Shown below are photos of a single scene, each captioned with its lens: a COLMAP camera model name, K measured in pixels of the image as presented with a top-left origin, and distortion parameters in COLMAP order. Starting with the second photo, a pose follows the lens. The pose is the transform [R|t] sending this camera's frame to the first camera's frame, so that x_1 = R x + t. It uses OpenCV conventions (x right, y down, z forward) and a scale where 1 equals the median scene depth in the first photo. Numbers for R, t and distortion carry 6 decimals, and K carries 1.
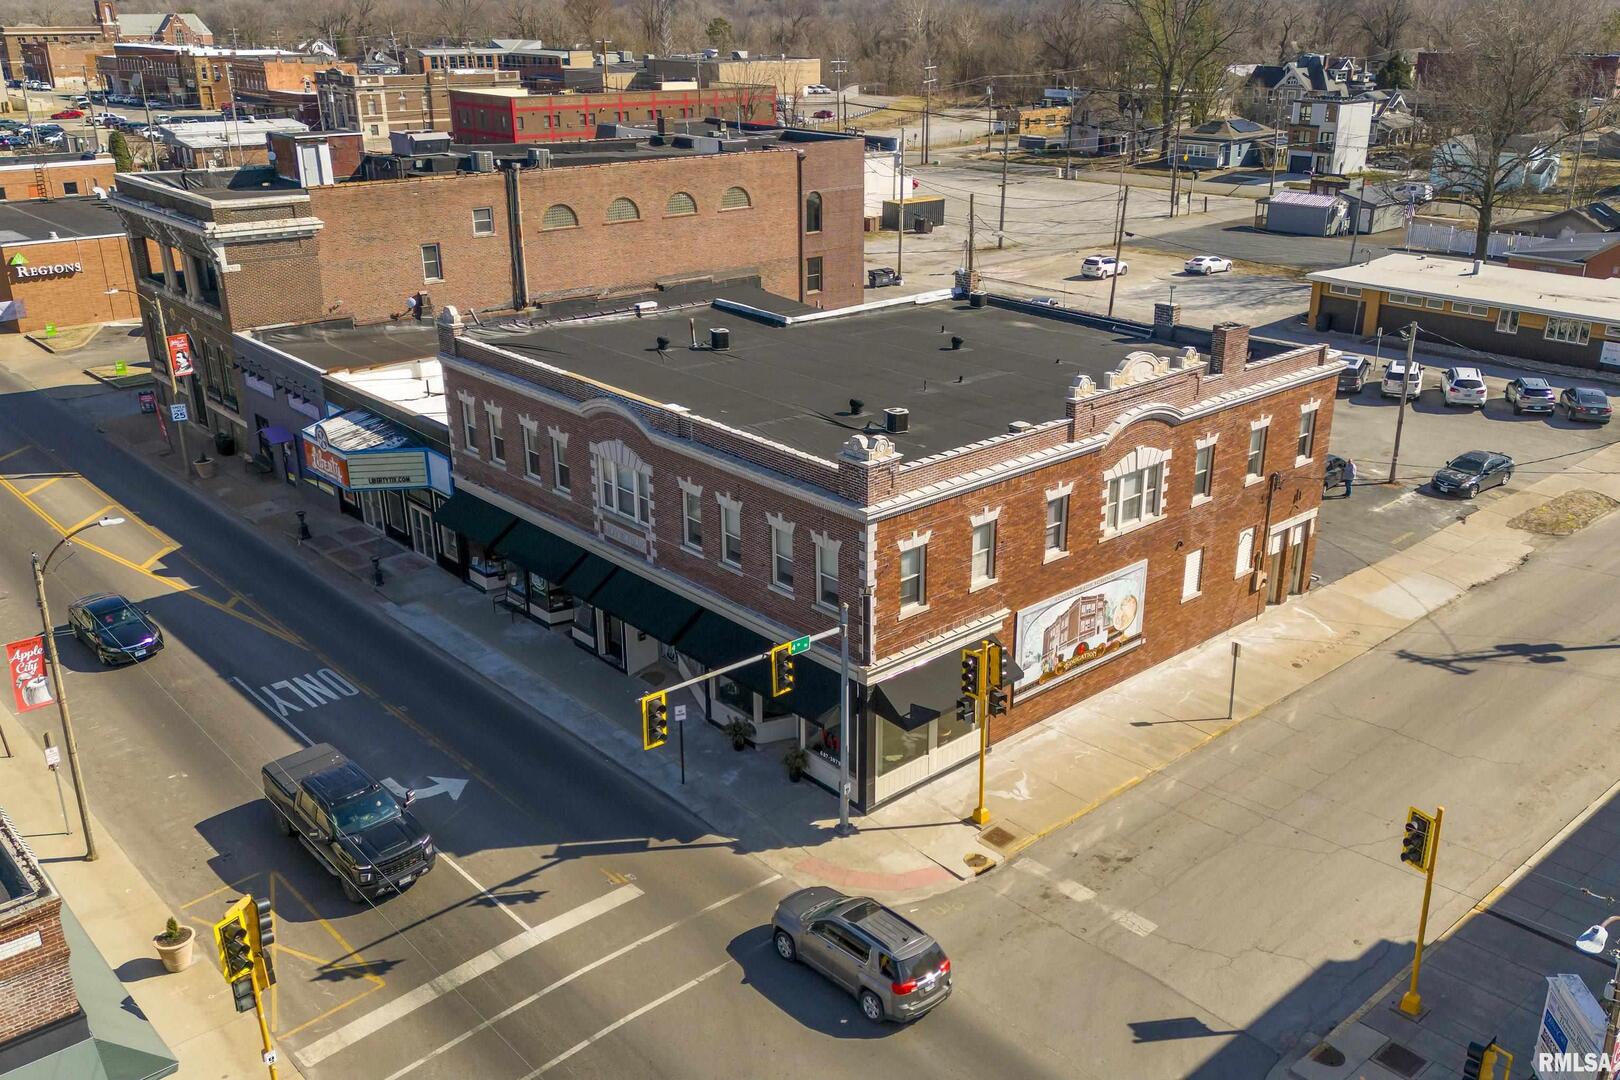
lens RADIAL K [[1399.7, 0, 871.3], [0, 1399.7, 545.1], [0, 0, 1]] dist [0.079184, -0.078903]
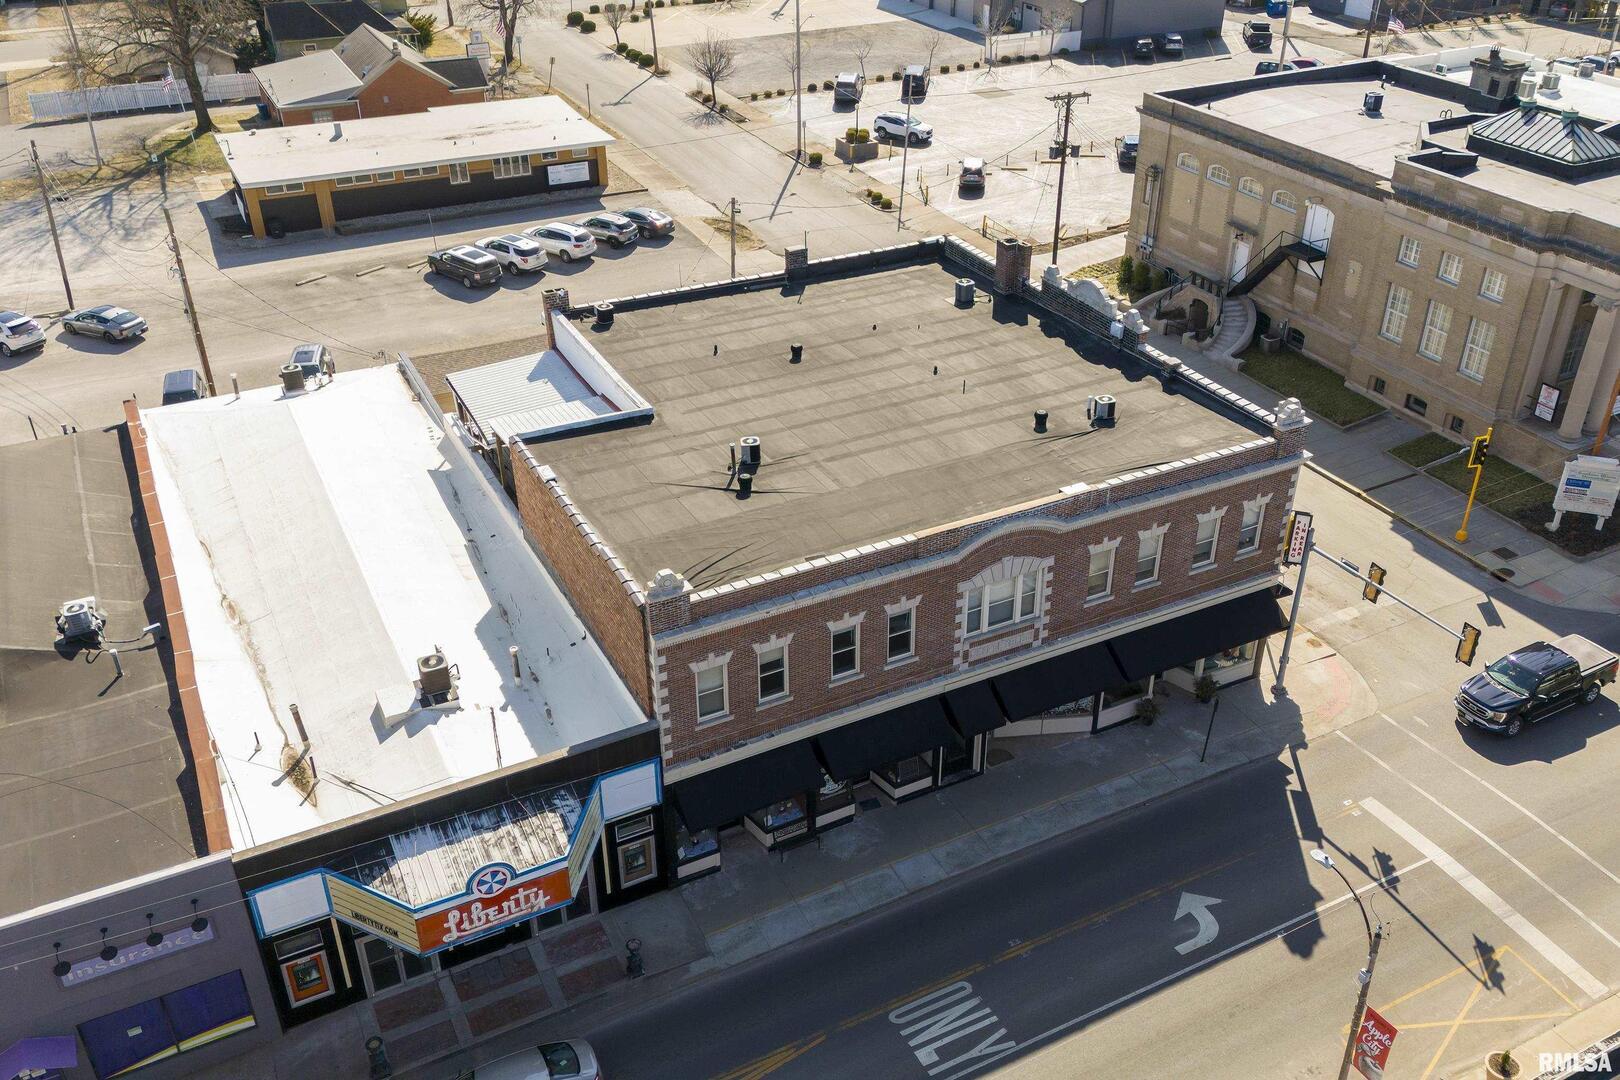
lens RADIAL K [[1399.7, 0, 856.9], [0, 1399.7, 534.3], [0, 0, 1]] dist [0.079184, -0.078903]
pose [[0.260146, -0.498857, 0.826720, -0.970895], [0.342063, 0.848286, 0.404232, -0.500407], [-0.902949, 0.177631, 0.391319, 0.699456]]
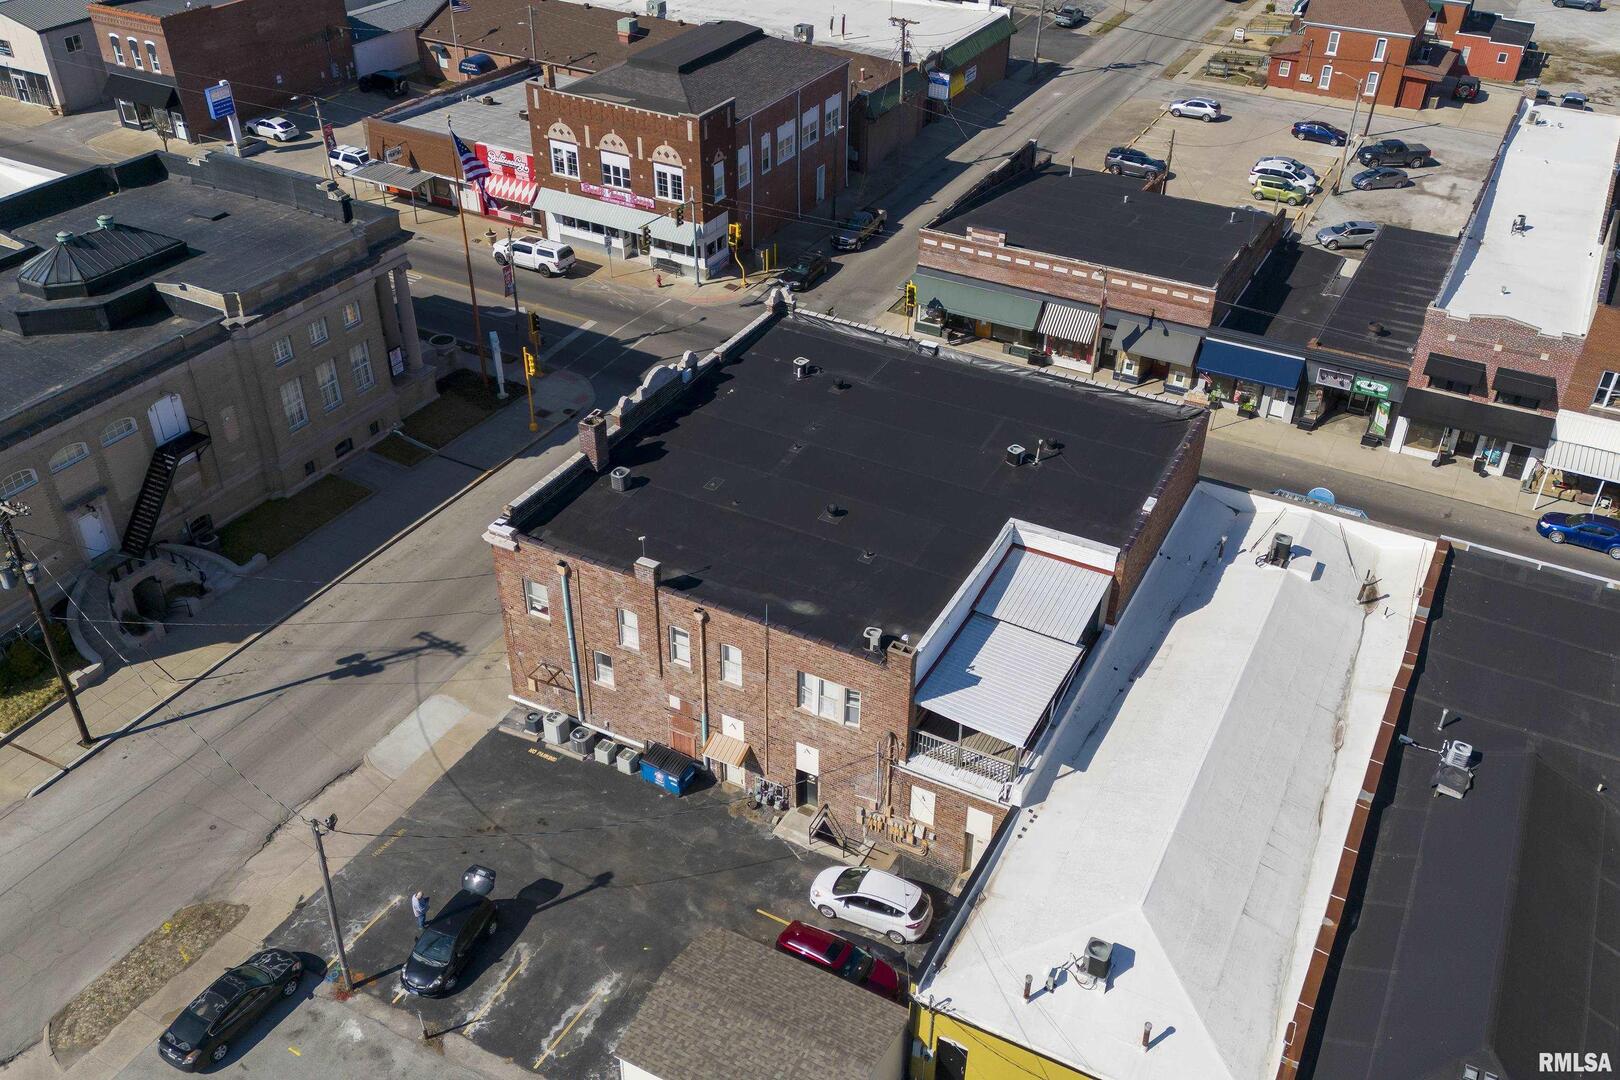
lens RADIAL K [[1399.7, 0, 862.1], [0, 1399.7, 532.8], [0, 0, 1]] dist [0.079184, -0.078903]
pose [[-0.939027, 0.170063, -0.298843, 0.437527], [-0.150896, 0.577141, 0.802582, -1.197226], [0.308964, 0.798740, -0.516289, 1.872210]]
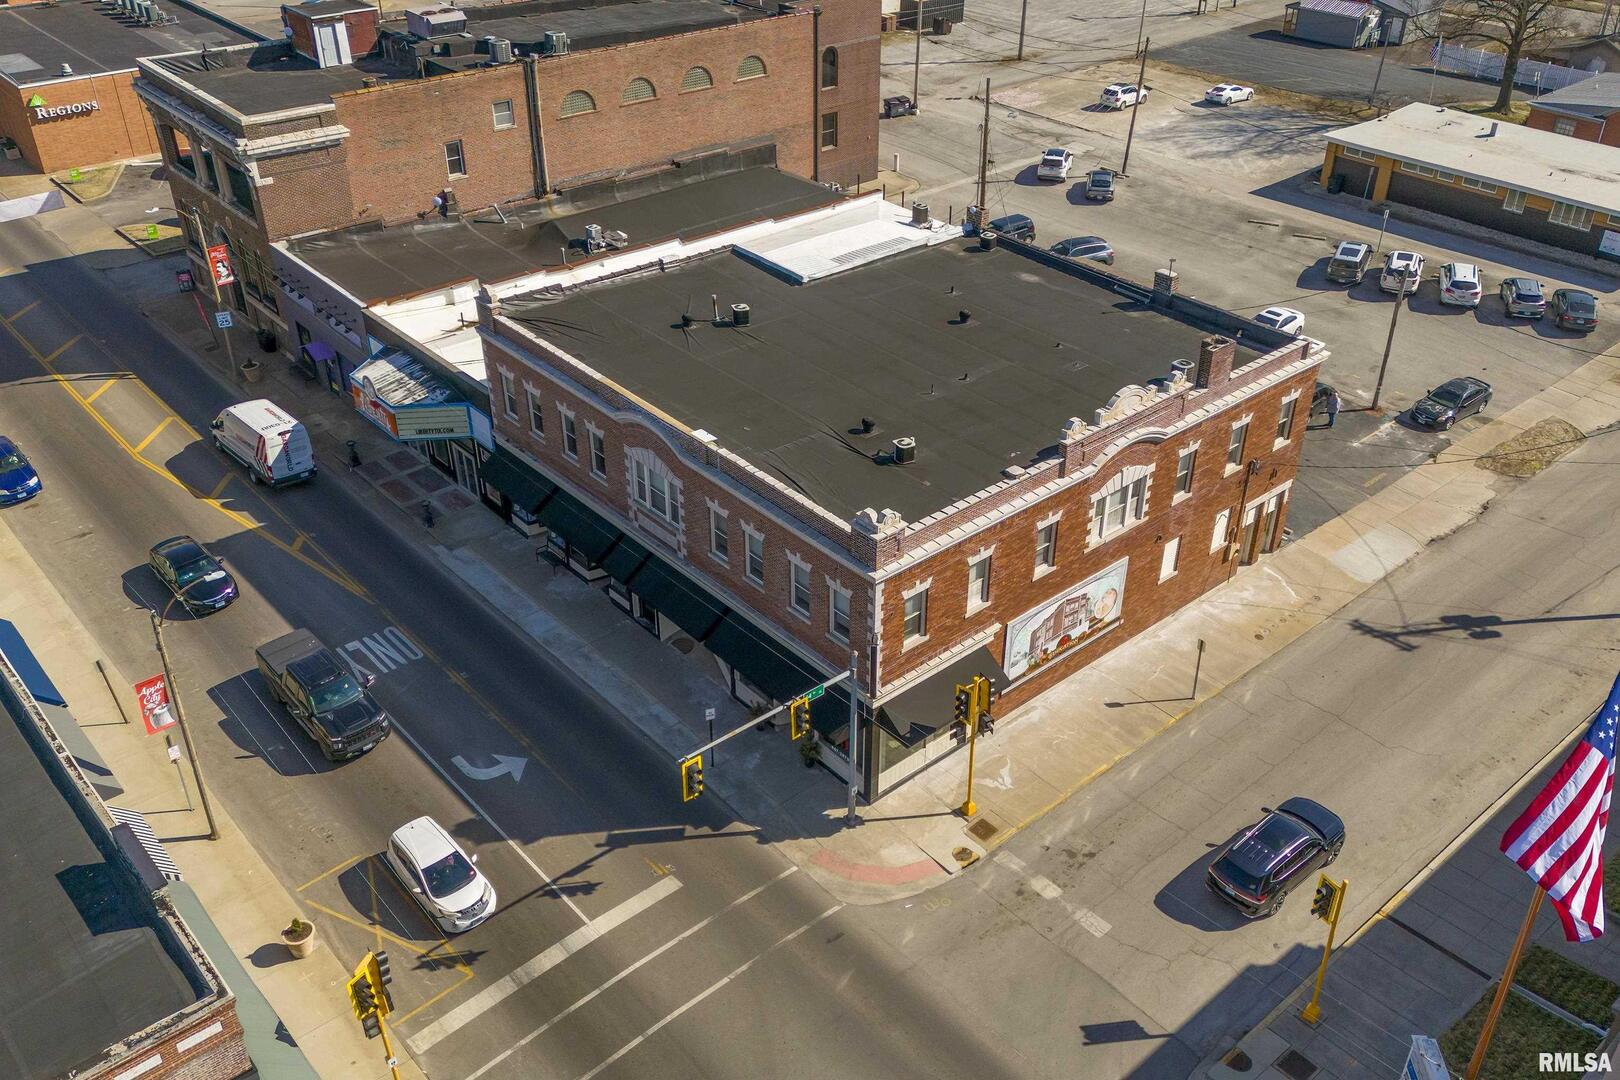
lens RADIAL K [[1399.7, 0, 872.5], [0, 1399.7, 542.0], [0, 0, 1]] dist [0.079184, -0.078903]
pose [[0.999828, 0.018107, -0.003912, -0.001170], [-0.016967, 0.979851, 0.199008, -0.221089], [0.007436, -0.198908, 0.979990, -0.085536]]
